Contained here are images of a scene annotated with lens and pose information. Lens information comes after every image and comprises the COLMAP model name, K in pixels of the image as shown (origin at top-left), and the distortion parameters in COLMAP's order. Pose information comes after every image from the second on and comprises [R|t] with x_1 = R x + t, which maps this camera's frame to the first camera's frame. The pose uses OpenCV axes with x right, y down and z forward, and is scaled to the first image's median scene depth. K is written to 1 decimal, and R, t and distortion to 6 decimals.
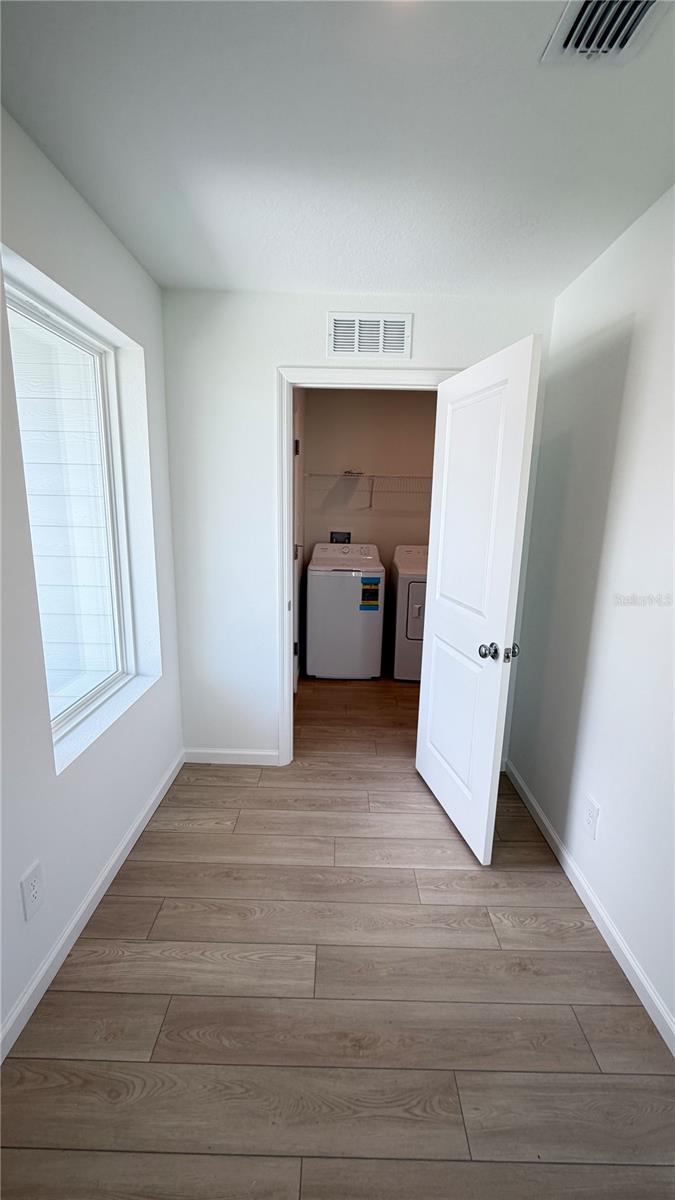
lens RADIAL K [[498.5, 0, 338.5], [0, 498.5, 605.3], [0, 0, 1]] dist [0.000305, 0.000146]
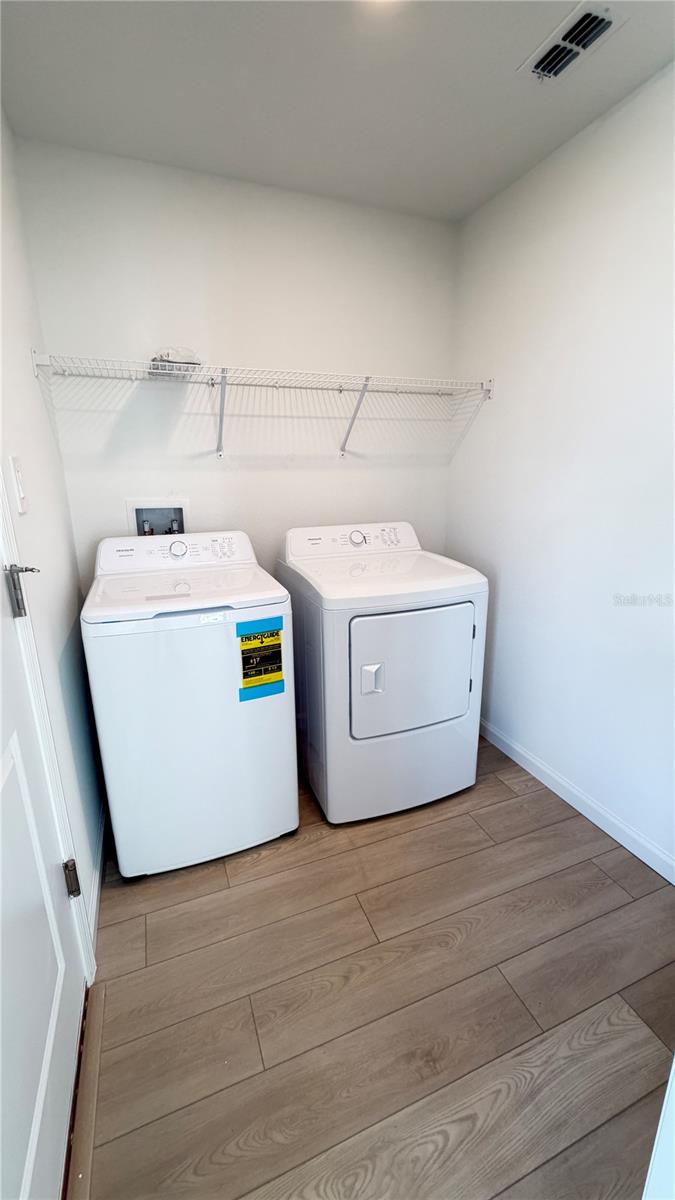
lens RADIAL K [[478.1, 0, 337.5], [0, 478.1, 600.0], [0, 0, 1]] dist [0.000228, 0.000653]
pose [[0.927287, -0.130770, 0.350769, -0.009353], [0.108133, 0.990627, 0.083457, -0.093021], [-0.358395, -0.039459, 0.932736, 0.593543]]
